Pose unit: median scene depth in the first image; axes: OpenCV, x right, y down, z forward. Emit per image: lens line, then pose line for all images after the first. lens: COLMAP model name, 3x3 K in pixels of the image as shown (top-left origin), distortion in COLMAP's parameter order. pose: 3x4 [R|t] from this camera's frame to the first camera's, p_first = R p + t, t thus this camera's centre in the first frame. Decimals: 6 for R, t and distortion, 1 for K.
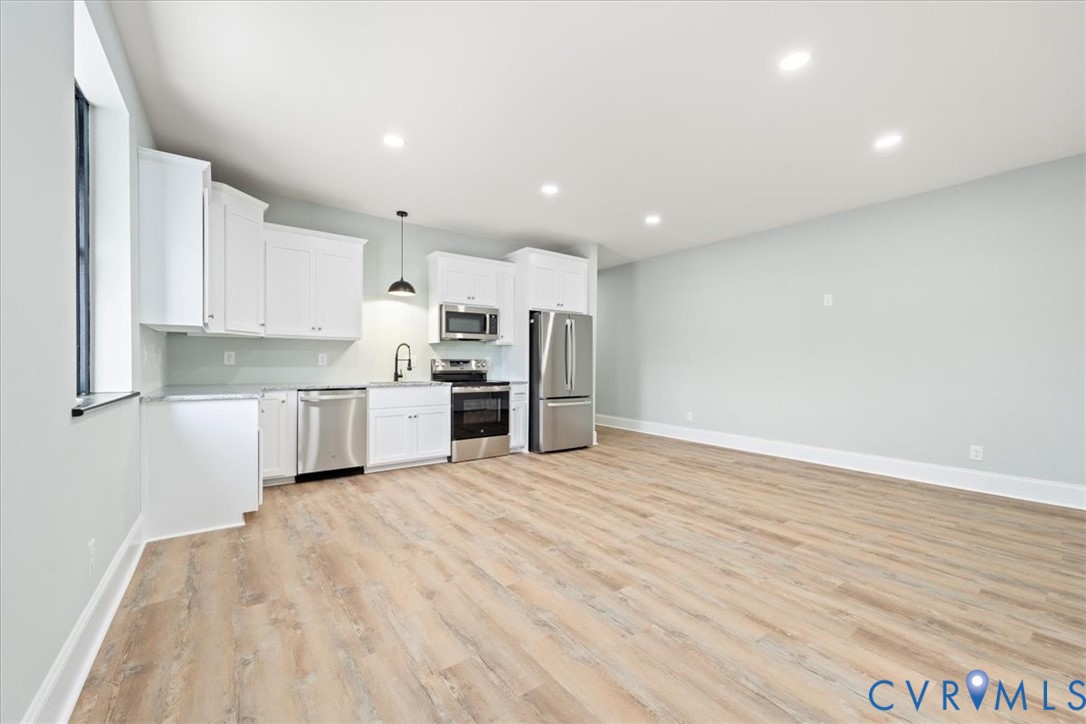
lens RADIAL K [[435.3, 0, 543.0], [0, 435.3, 362.0], [0, 0, 1]] dist [0.001893, 0.000019]
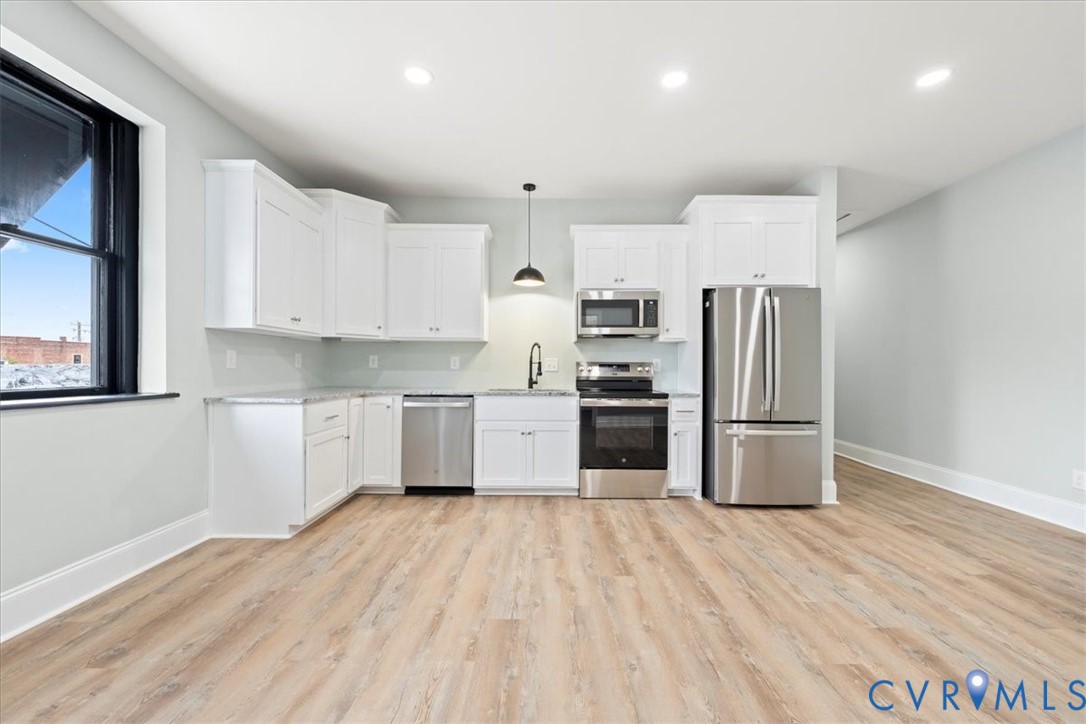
lens RADIAL K [[438.3, 0, 550.7], [0, 438.3, 364.0], [0, 0, 1]] dist [0.000846, 0.000046]
pose [[0.805773, -0.003735, -0.592213, 0.214492], [-0.000460, 0.999976, -0.006932, 0.003308], [0.592225, 0.005858, 0.805752, 0.371791]]
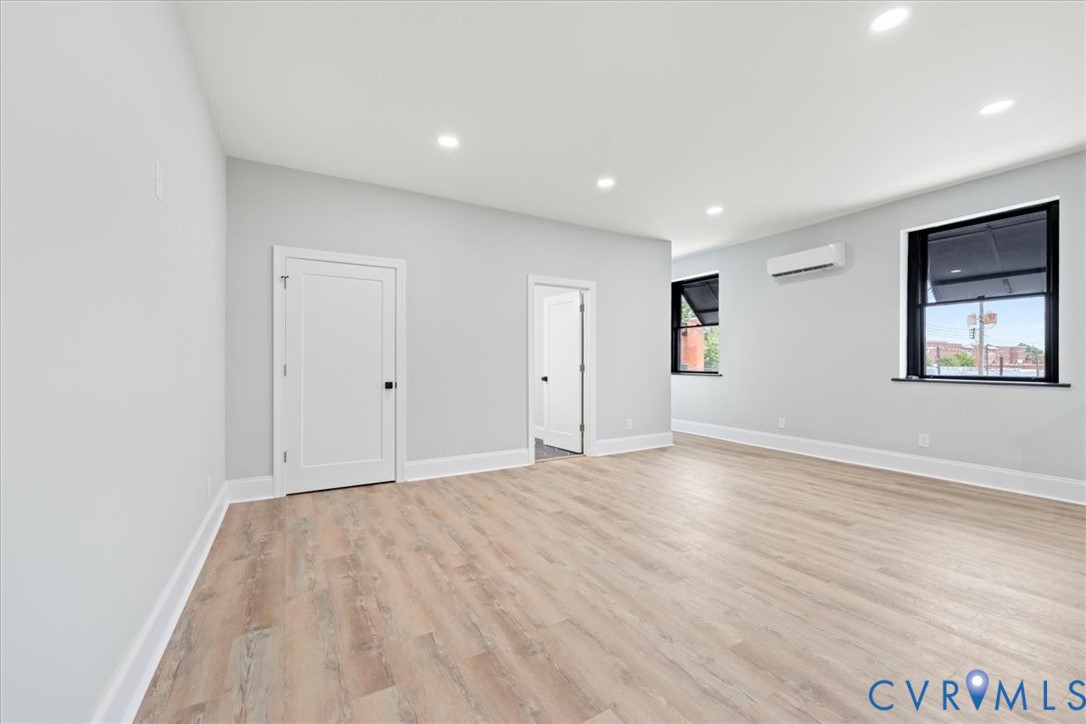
lens RADIAL K [[435.3, 0, 543.0], [0, 435.3, 362.0], [0, 0, 1]] dist [0.001893, 0.000019]
pose [[-0.993091, -0.005202, 0.117229, 0.319453], [-0.005289, 0.999986, -0.000433, 0.003007], [-0.117225, -0.001050, -0.993105, 1.405639]]
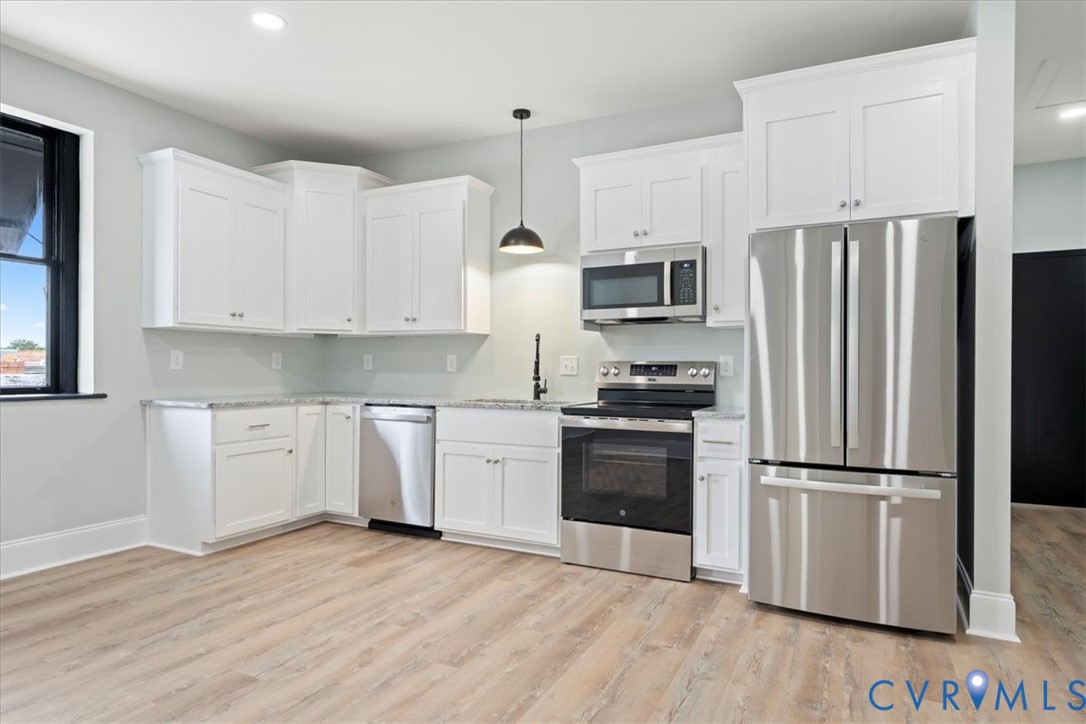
lens RADIAL K [[654.4, 0, 538.1], [0, 654.4, 363.0], [0, 0, 1]] dist [-0.000335, -0.001434]
pose [[0.446722, -0.008307, -0.894634, 0.496861], [-0.001679, 0.999947, -0.010124, 0.004517], [0.894671, 0.006025, 0.446684, 0.662825]]
